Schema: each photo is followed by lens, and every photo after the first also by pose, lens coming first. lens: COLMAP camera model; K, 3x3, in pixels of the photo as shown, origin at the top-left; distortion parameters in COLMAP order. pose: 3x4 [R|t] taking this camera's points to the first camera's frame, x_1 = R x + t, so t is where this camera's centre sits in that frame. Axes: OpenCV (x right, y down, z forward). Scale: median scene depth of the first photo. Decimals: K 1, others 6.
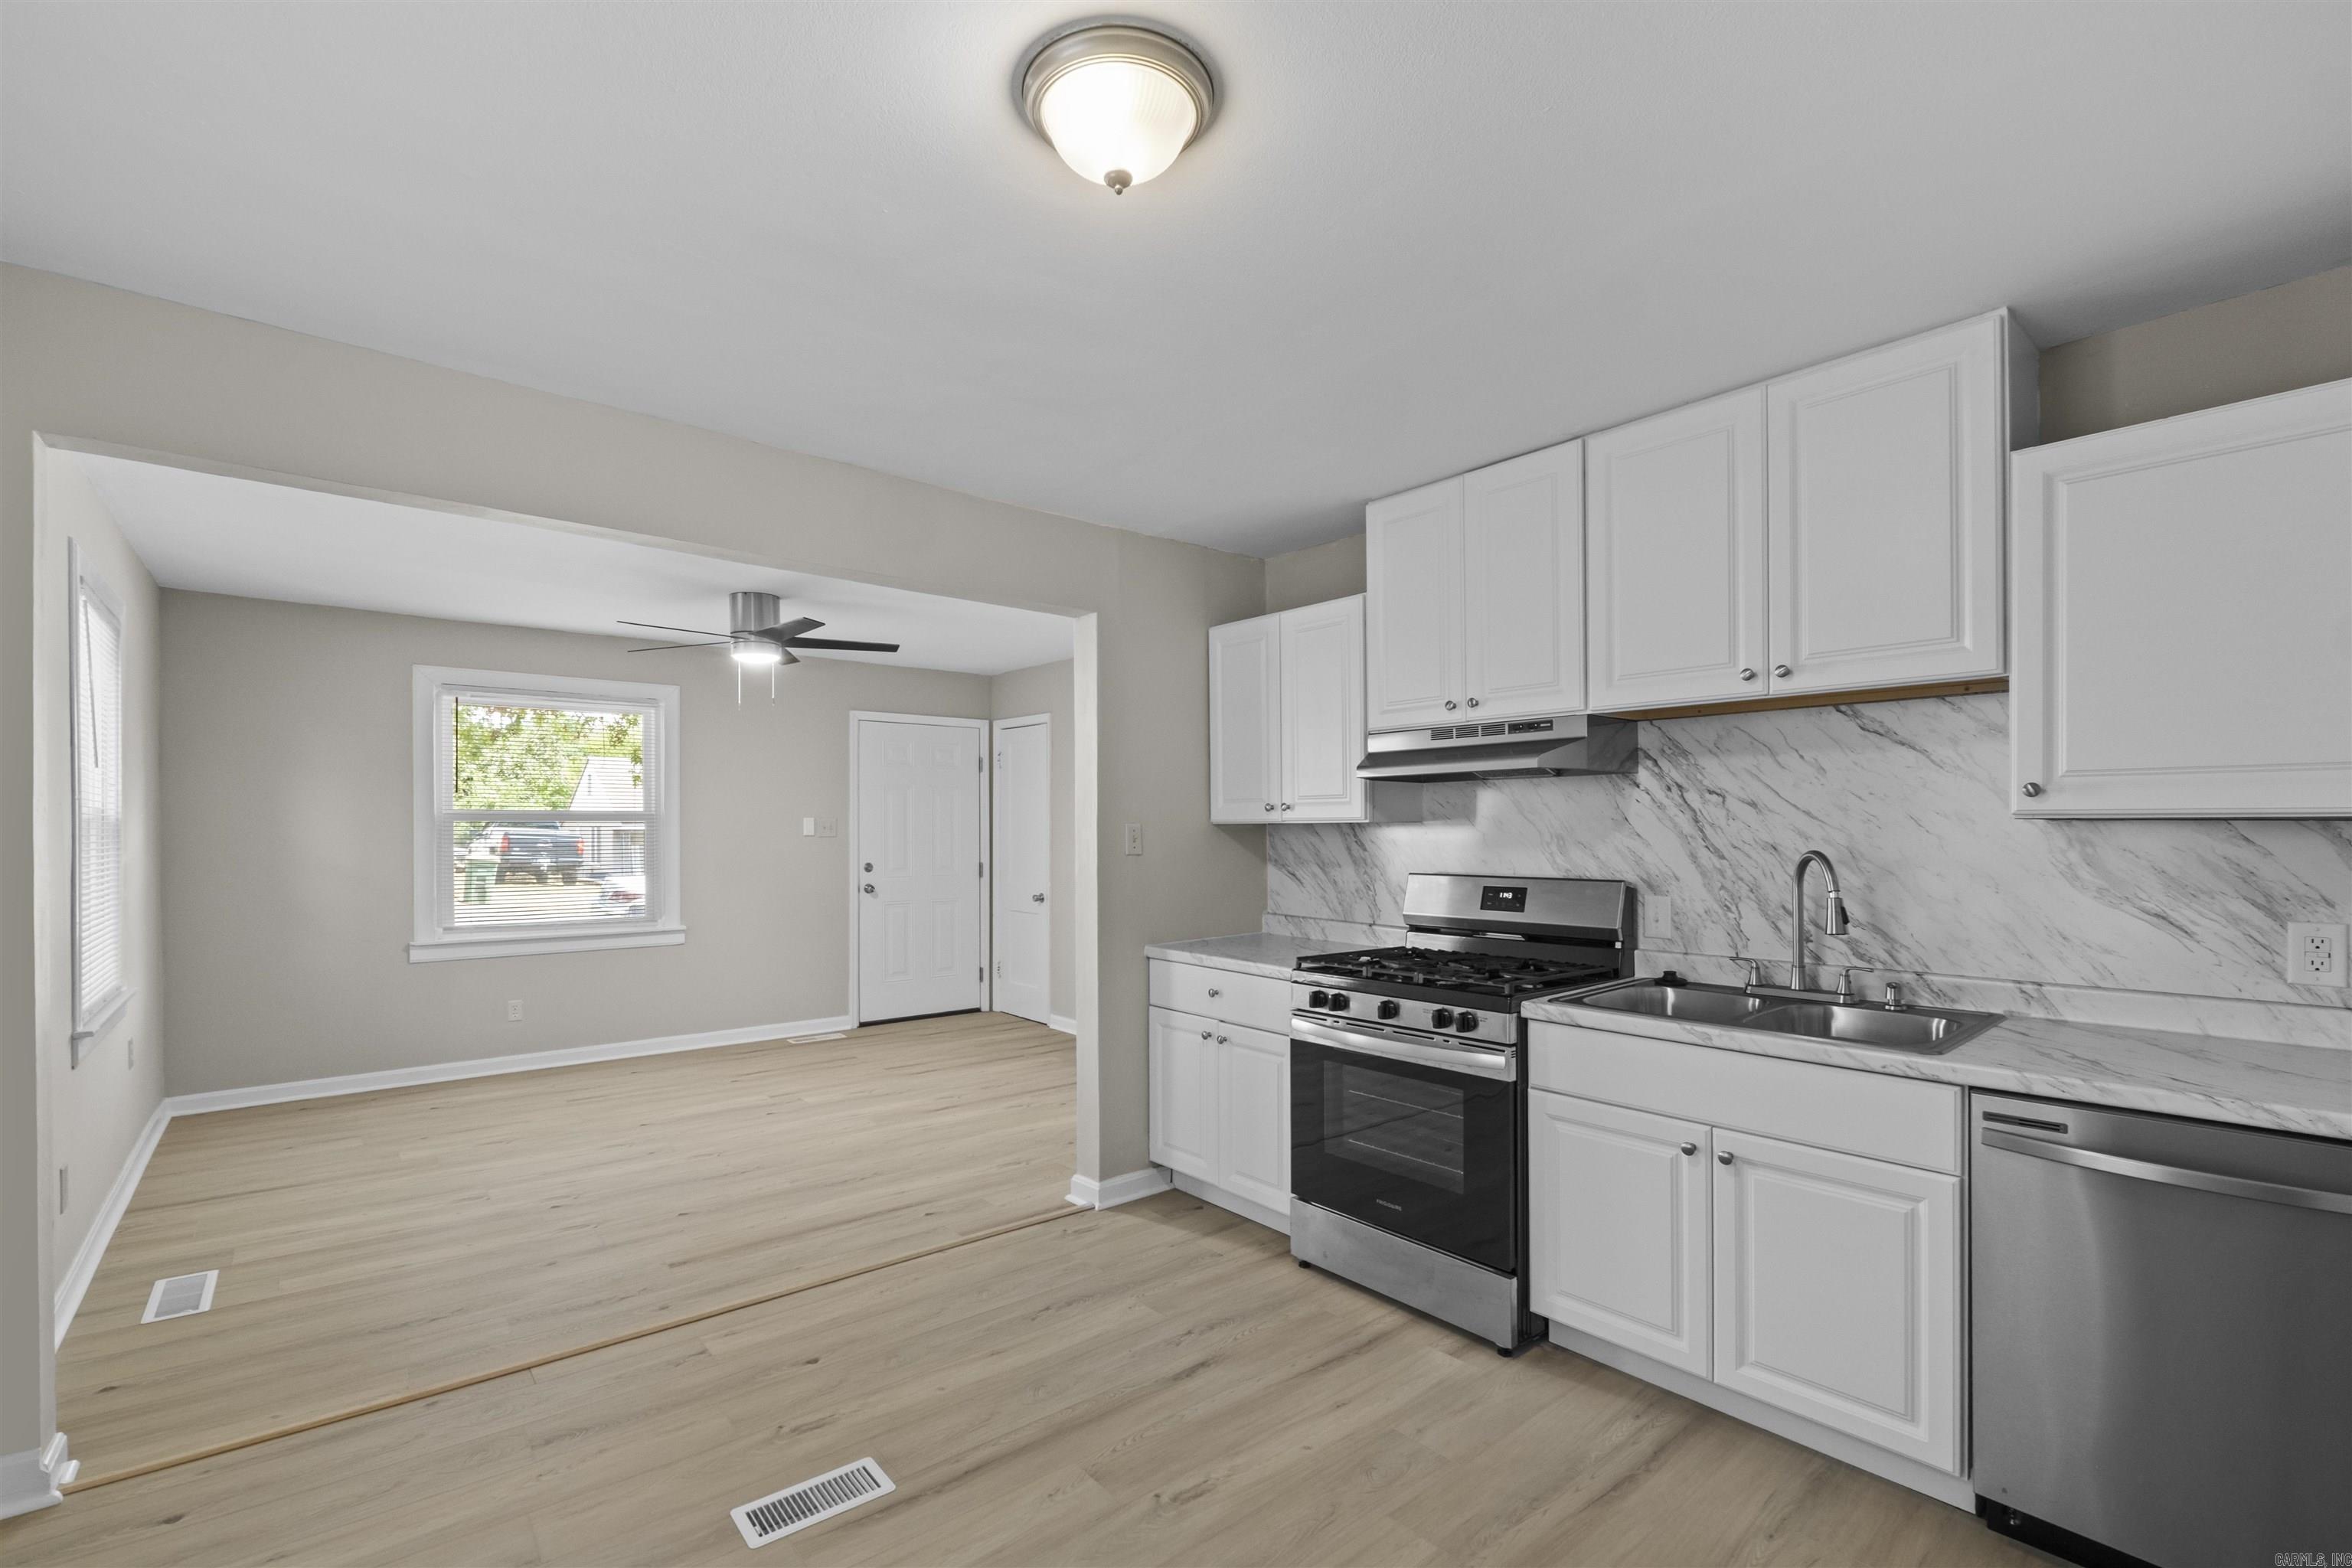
lens RADIAL K [[1031.1, 0, 1148.7], [0, 1031.1, 830.7], [0, 0, 1]] dist [-0.008273, 0.000595]
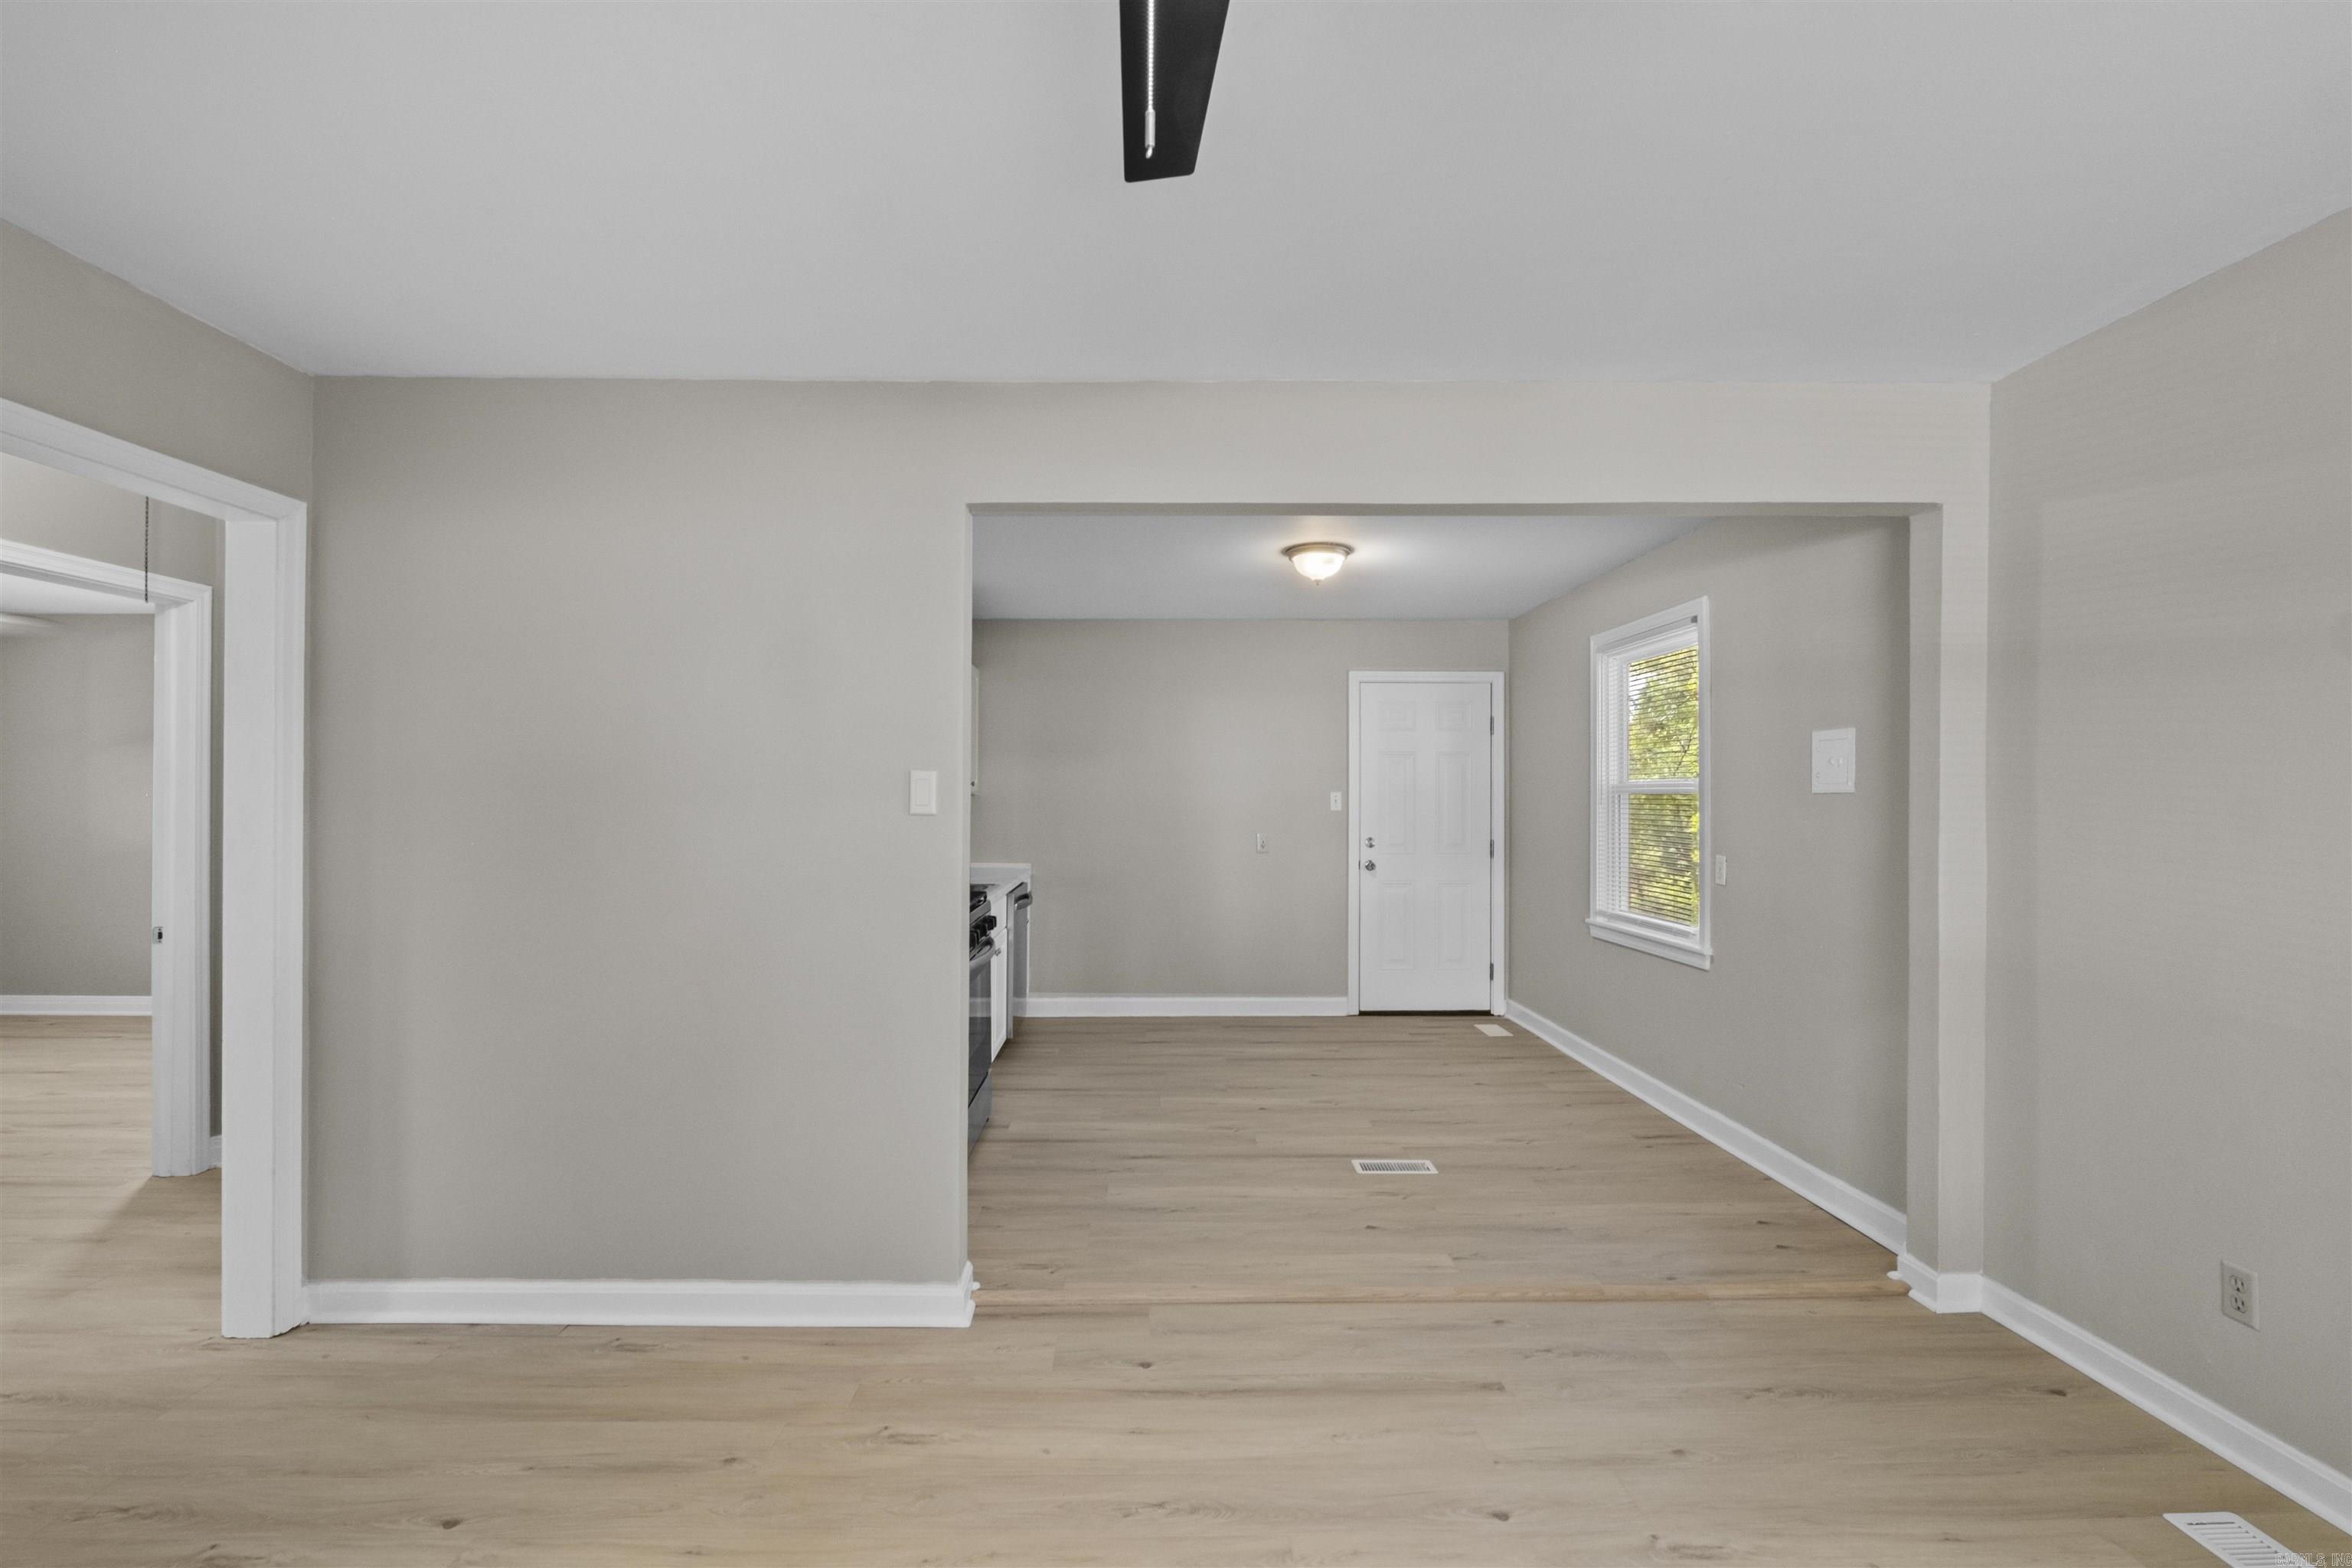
lens RADIAL K [[1031.1, 0, 1155.0], [0, 1031.1, 806.3], [0, 0, 1]] dist [-0.008273, 0.000595]
pose [[-0.780786, -0.004821, 0.624779, -0.688254], [0.001249, 0.999956, 0.009277, -0.005606], [-0.624797, 0.008023, -0.780746, 1.632020]]
